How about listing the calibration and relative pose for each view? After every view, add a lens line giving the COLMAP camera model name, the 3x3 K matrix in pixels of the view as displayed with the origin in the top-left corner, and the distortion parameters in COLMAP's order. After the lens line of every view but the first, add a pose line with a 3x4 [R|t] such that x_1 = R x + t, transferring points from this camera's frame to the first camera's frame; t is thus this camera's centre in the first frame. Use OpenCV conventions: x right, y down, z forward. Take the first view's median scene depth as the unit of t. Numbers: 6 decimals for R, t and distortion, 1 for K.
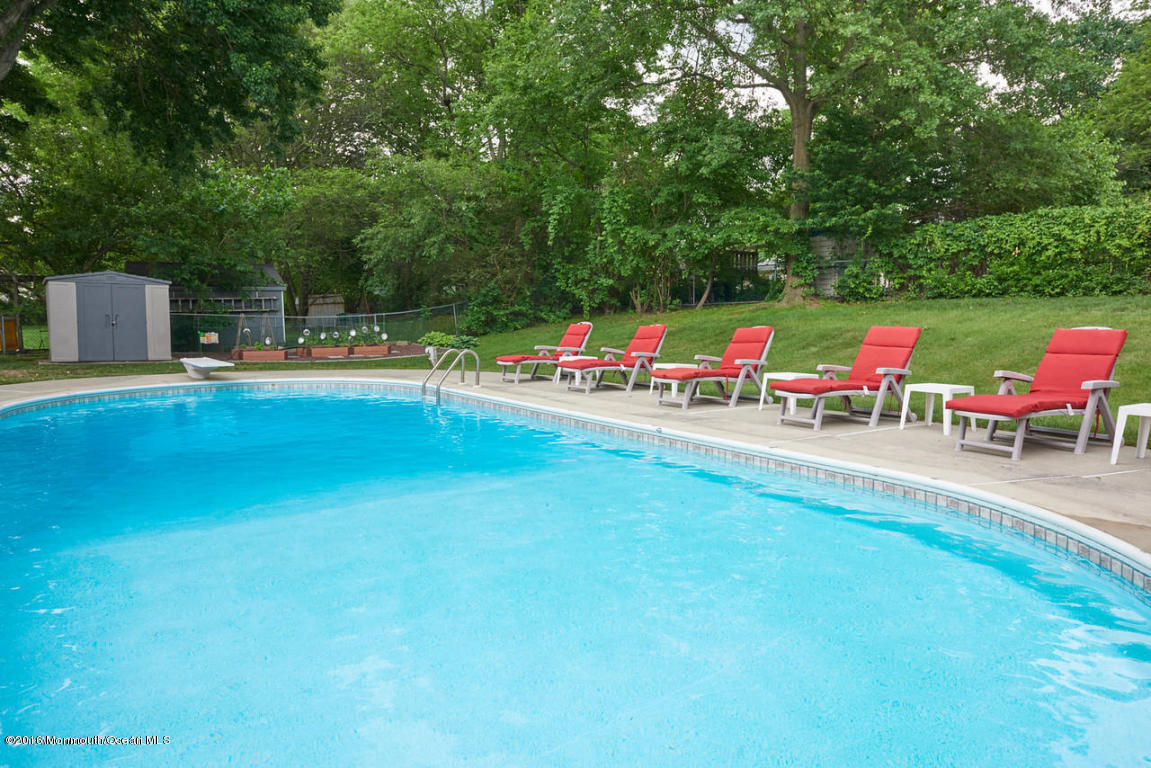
lens RADIAL K [[772.4, 0, 580.9], [0, 772.4, 382.2], [0, 0, 1]] dist [-0.001641, 0.007320]
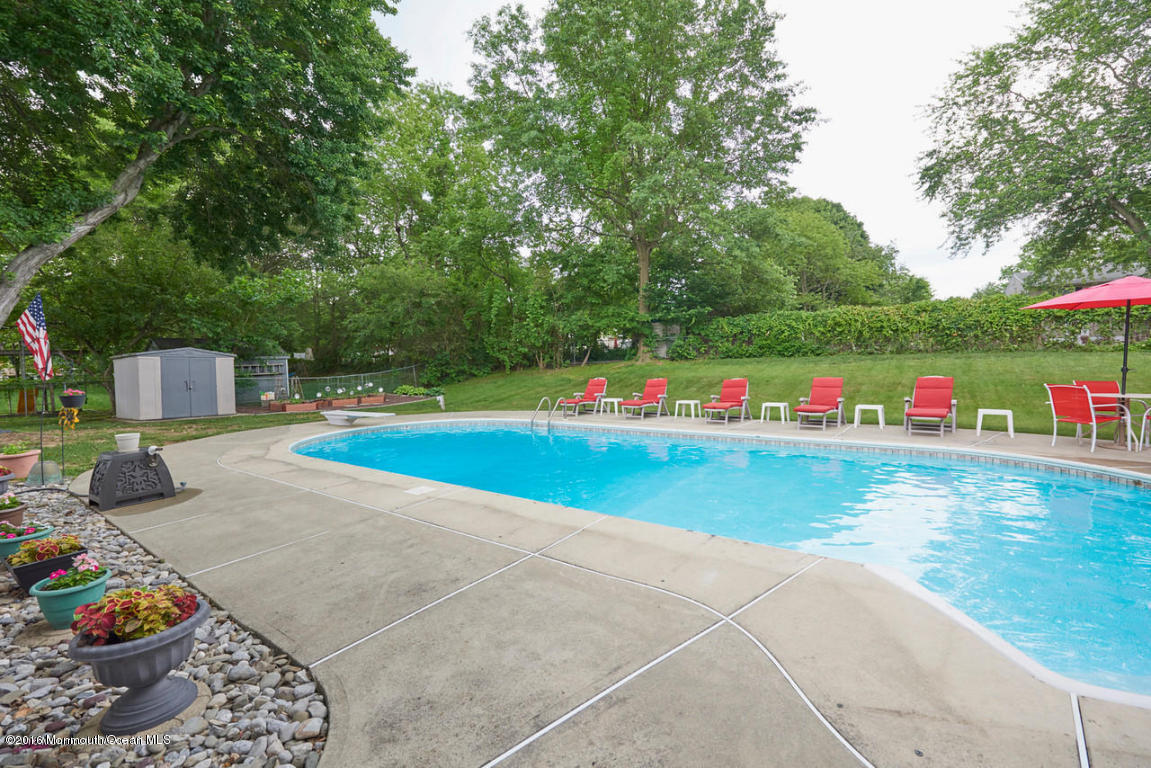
lens RADIAL K [[501.5, 0, 599.4], [0, 501.5, 378.3], [0, 0, 1]] dist [-0.000401, 0.001008]
pose [[0.944020, -0.028214, 0.328679, -0.217891], [0.049493, 0.997172, -0.056554, -0.009682], [-0.326153, 0.069655, 0.942747, -0.011265]]
